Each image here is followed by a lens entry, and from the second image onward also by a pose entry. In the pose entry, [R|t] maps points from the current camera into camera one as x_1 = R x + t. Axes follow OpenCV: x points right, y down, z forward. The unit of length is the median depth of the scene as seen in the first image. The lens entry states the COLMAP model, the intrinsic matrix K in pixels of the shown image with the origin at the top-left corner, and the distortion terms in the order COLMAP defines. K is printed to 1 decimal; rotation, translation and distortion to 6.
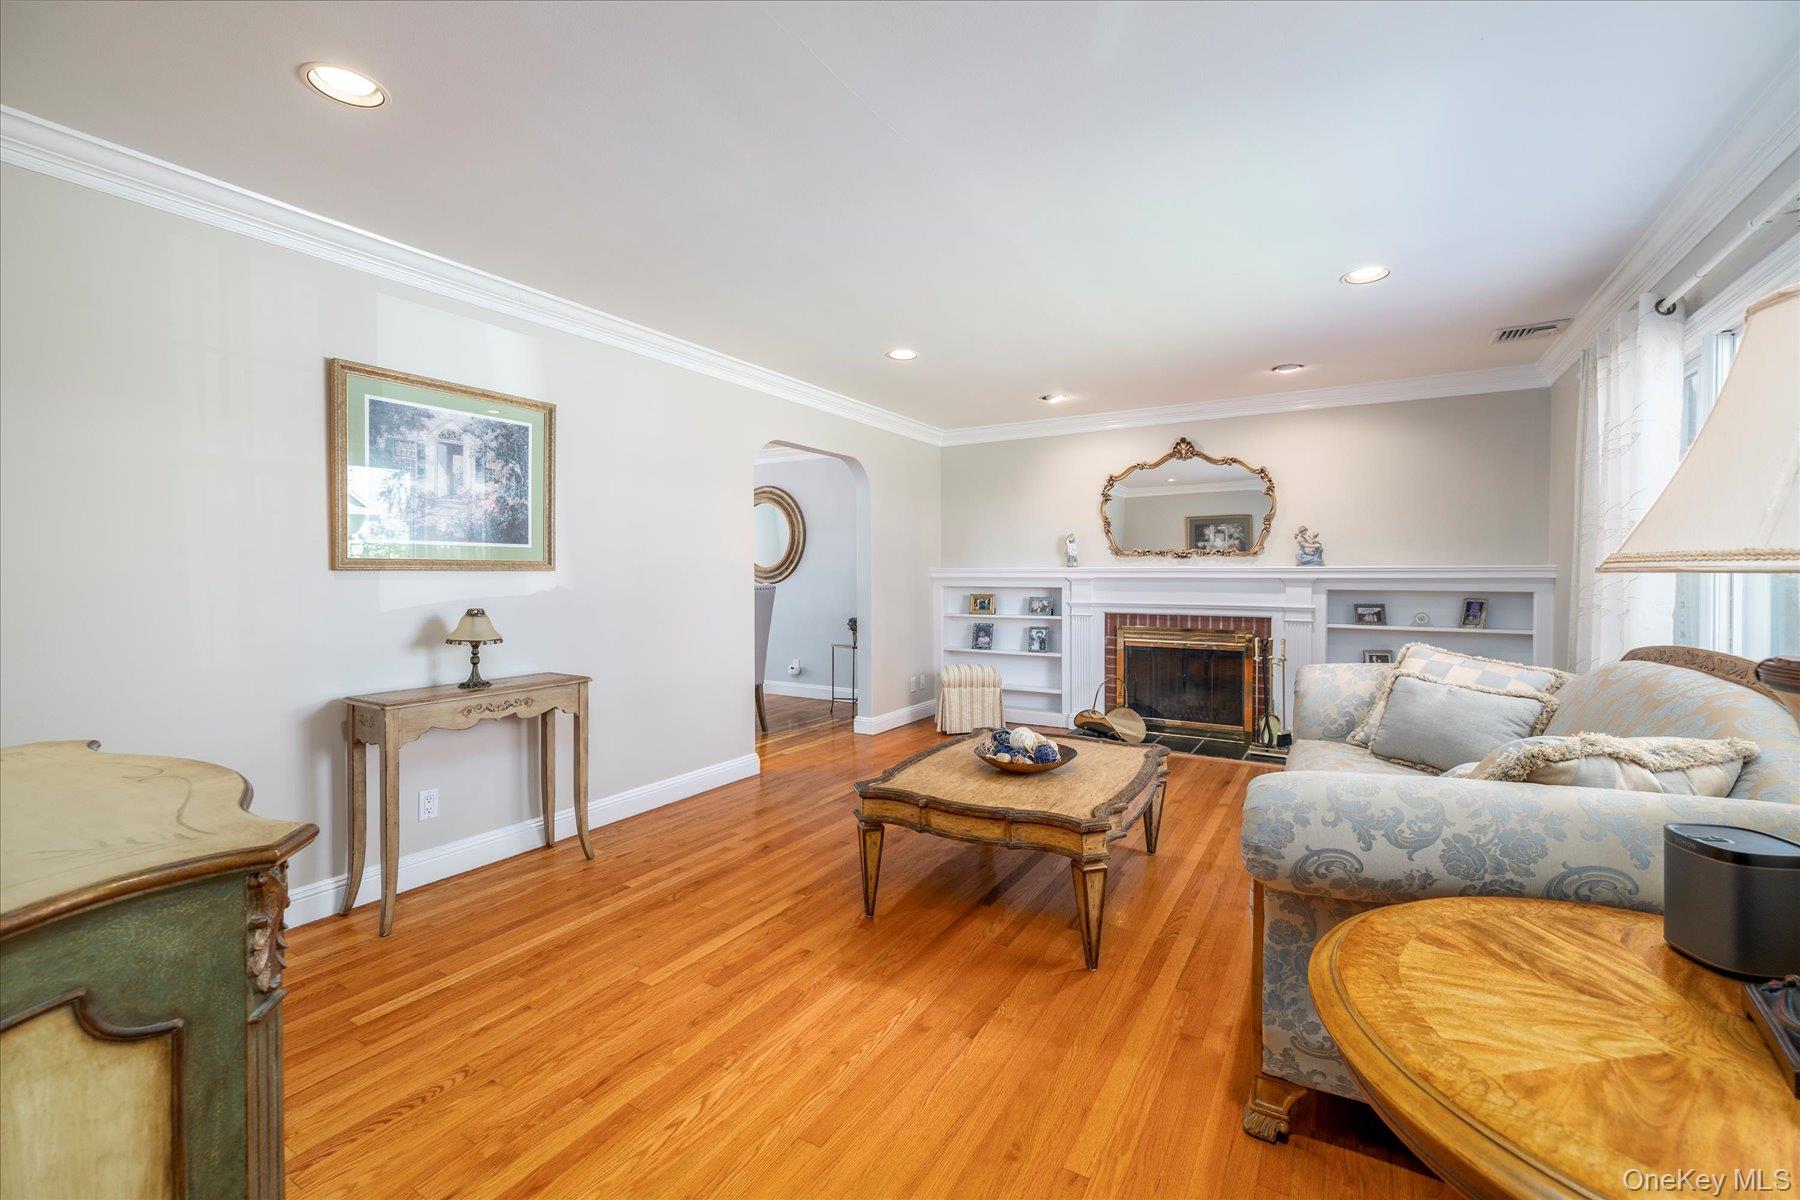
lens RADIAL K [[754.3, 0, 904.3], [0, 754.3, 585.1], [0, 0, 1]] dist [0.000645, 0.000109]
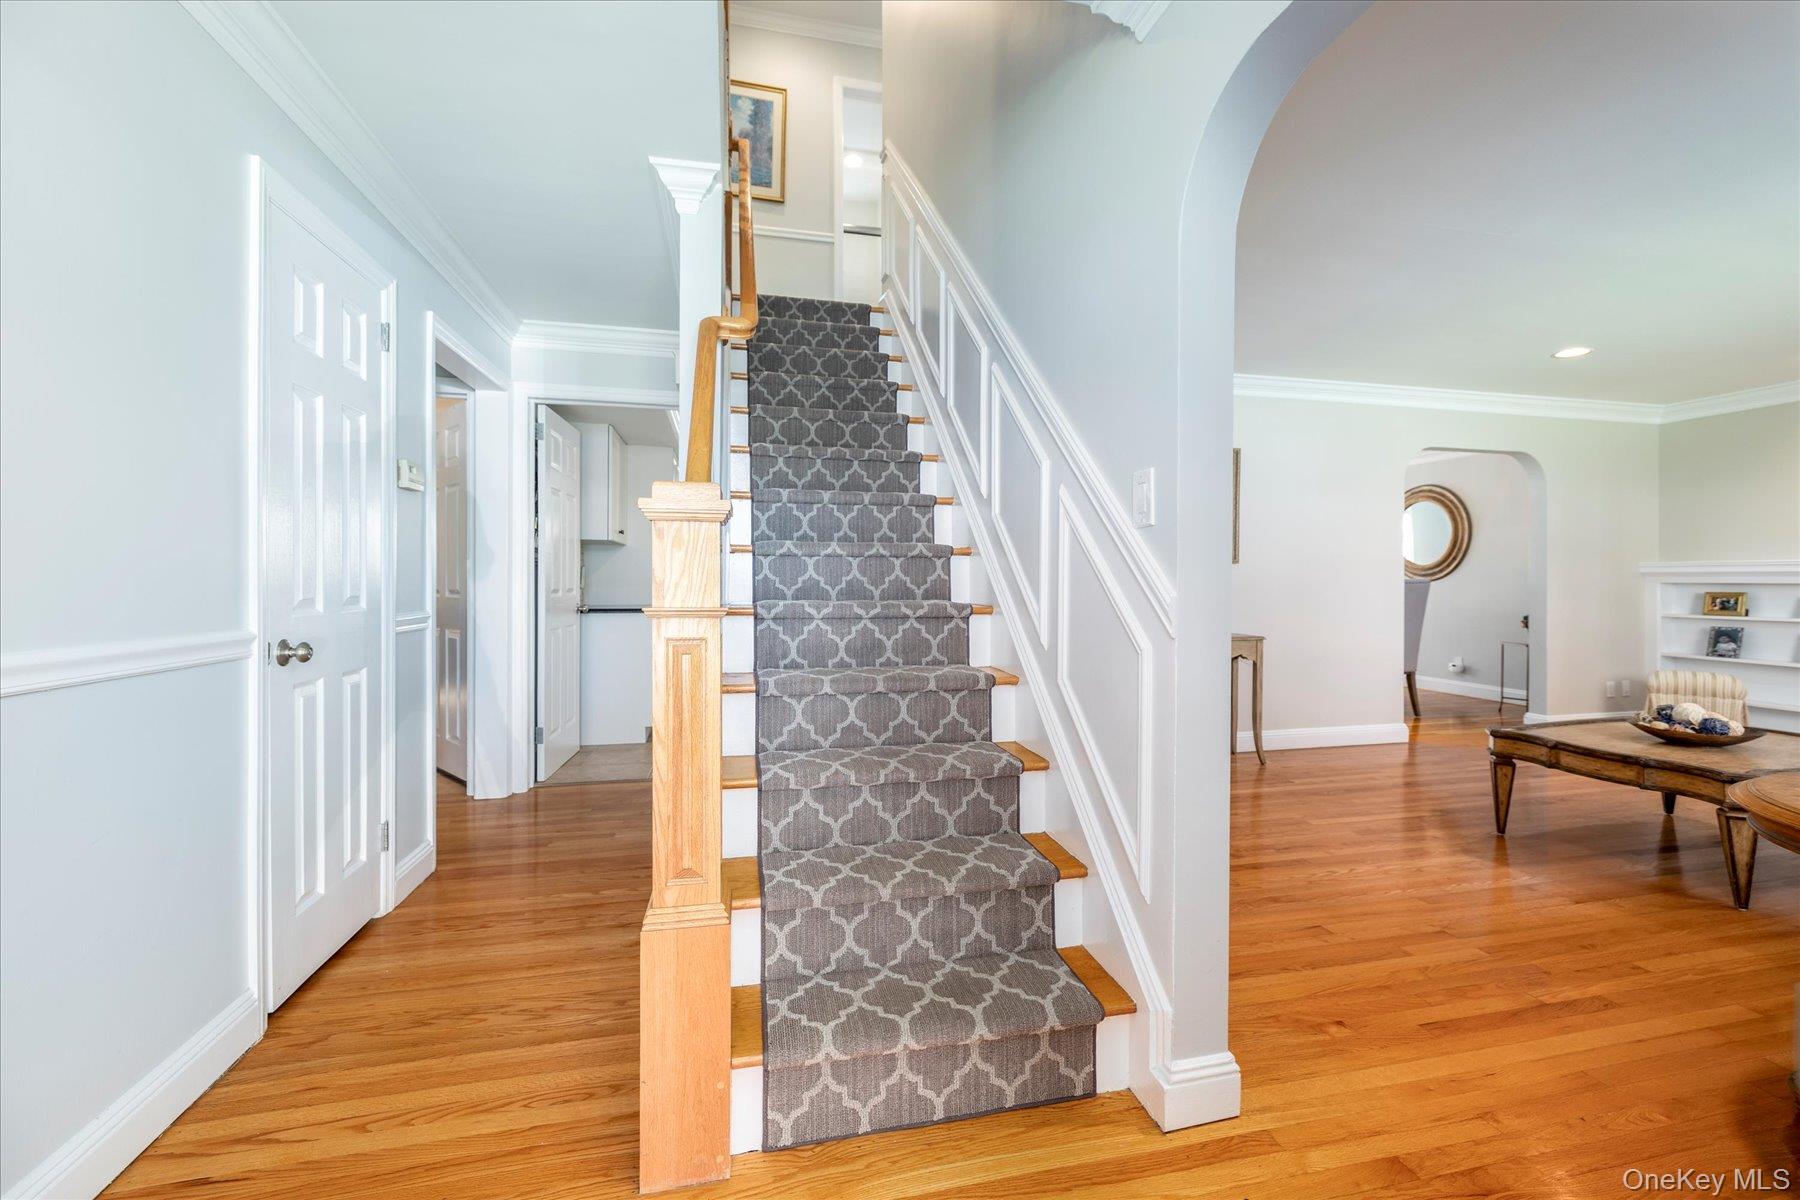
lens RADIAL K [[754.3, 0, 910.7], [0, 754.3, 585.4], [0, 0, 1]] dist [0.000645, 0.000109]
pose [[0.702767, 0.006601, -0.711390, 0.075816], [-0.012134, 0.999923, -0.002709, 0.021109], [0.711317, 0.010536, 0.702792, -0.284786]]
